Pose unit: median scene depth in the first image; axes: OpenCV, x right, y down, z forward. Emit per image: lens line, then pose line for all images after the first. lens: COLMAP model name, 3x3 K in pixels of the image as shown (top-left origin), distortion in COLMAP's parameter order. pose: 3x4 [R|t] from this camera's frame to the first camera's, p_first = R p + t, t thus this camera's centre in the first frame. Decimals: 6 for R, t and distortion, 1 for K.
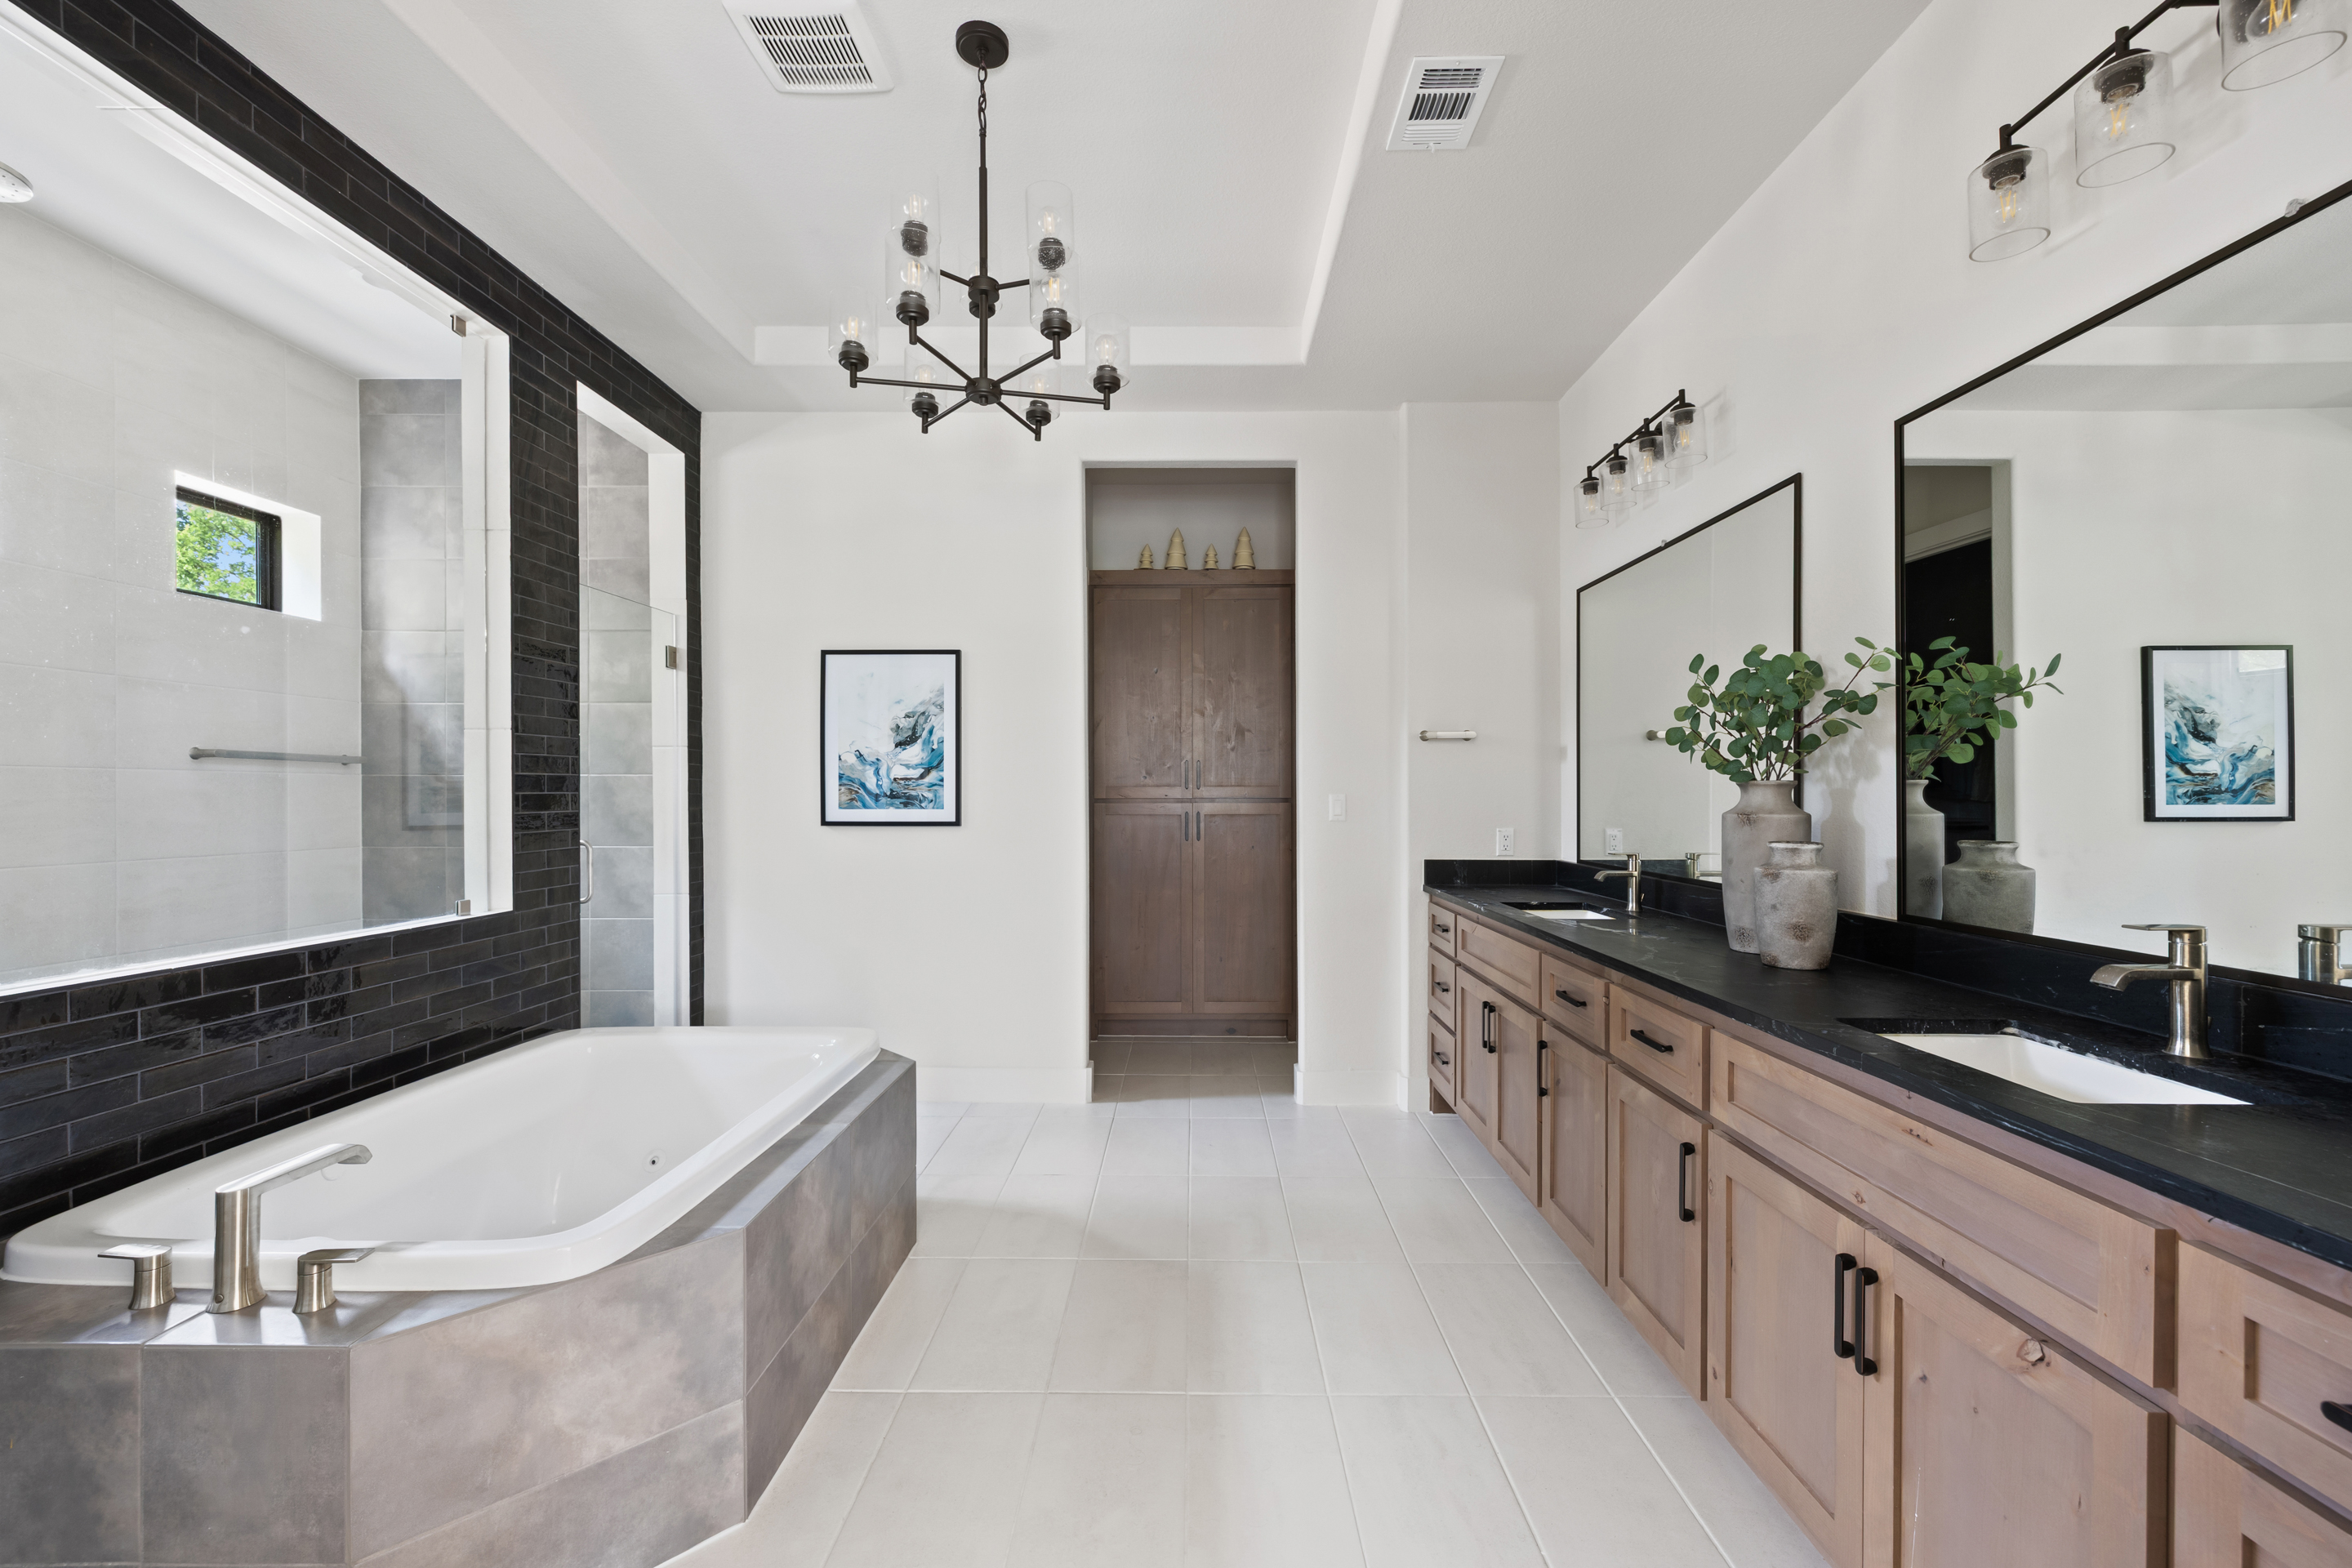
lens RADIAL K [[978.7, 0, 1194.0], [0, 978.7, 798.7], [0, 0, 1]] dist [0.001146, -0.000189]
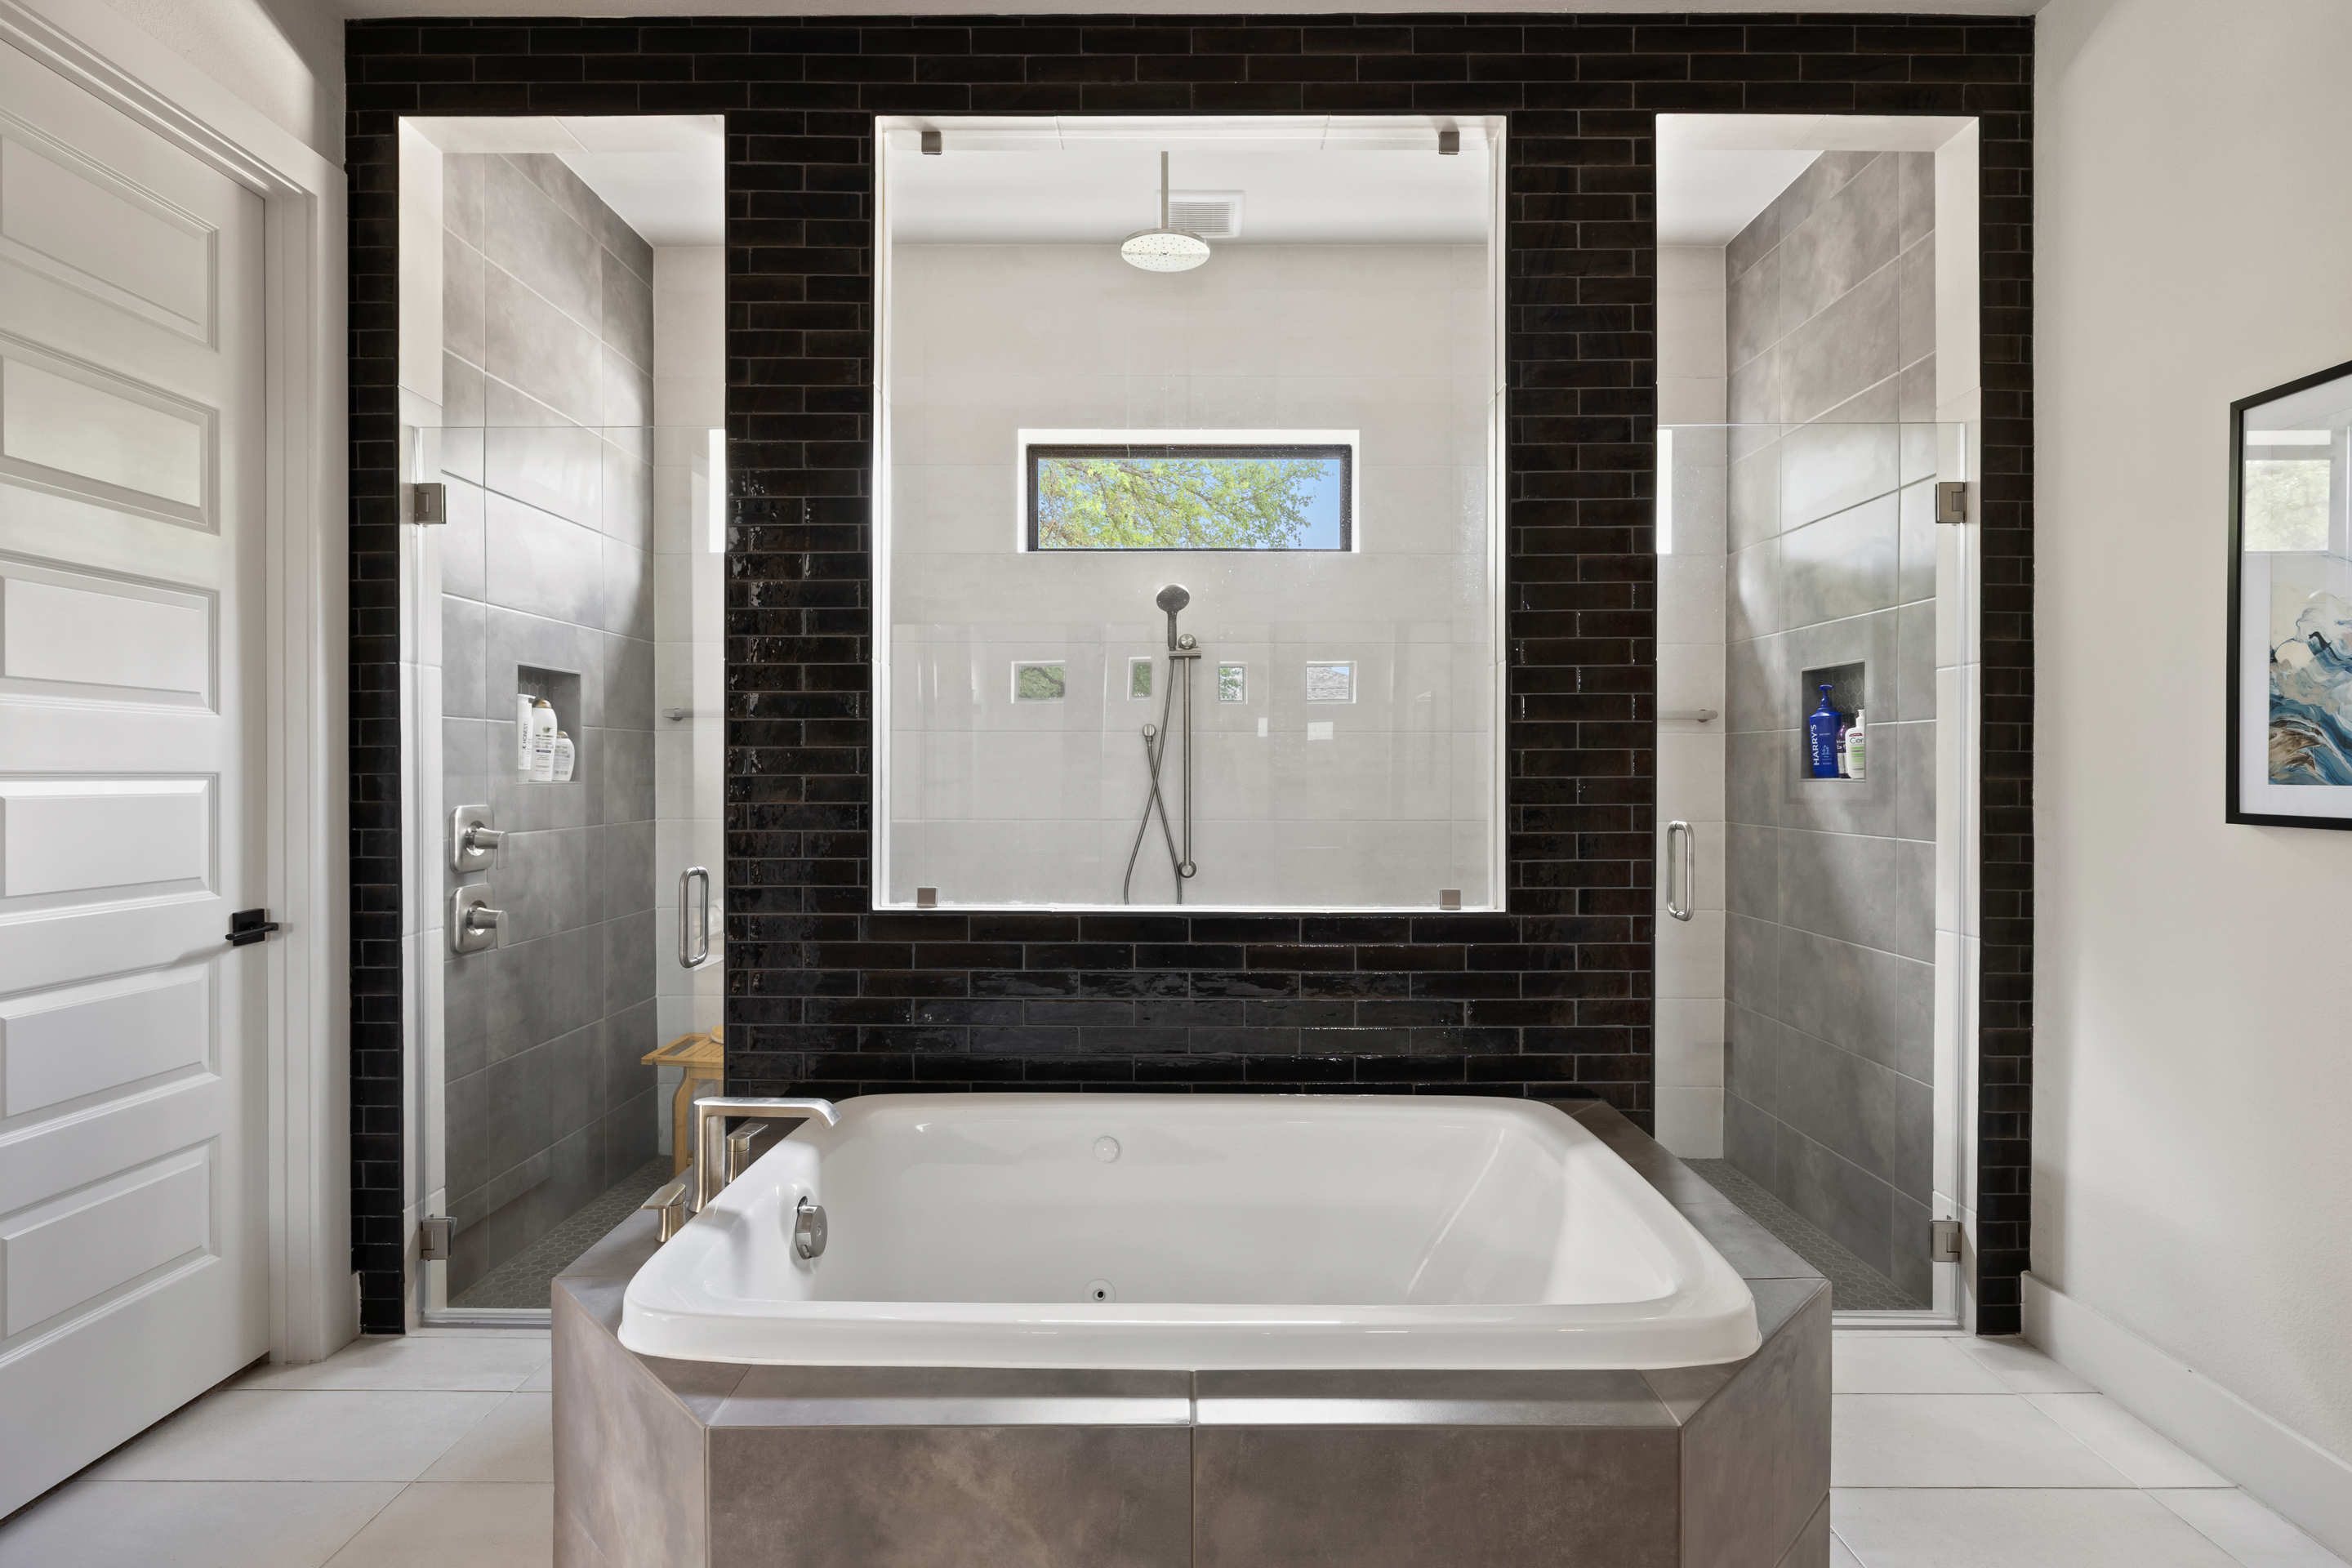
lens RADIAL K [[1171.8, 0, 1184.6], [0, 1171.8, 777.0], [0, 0, 1]] dist [-0.005282, -0.000520]
pose [[-0.004291, 0.009228, -0.999948, 0.161476], [-0.005670, 0.999941, 0.009252, 0.007550], [0.999975, 0.005710, -0.004238, 0.742549]]
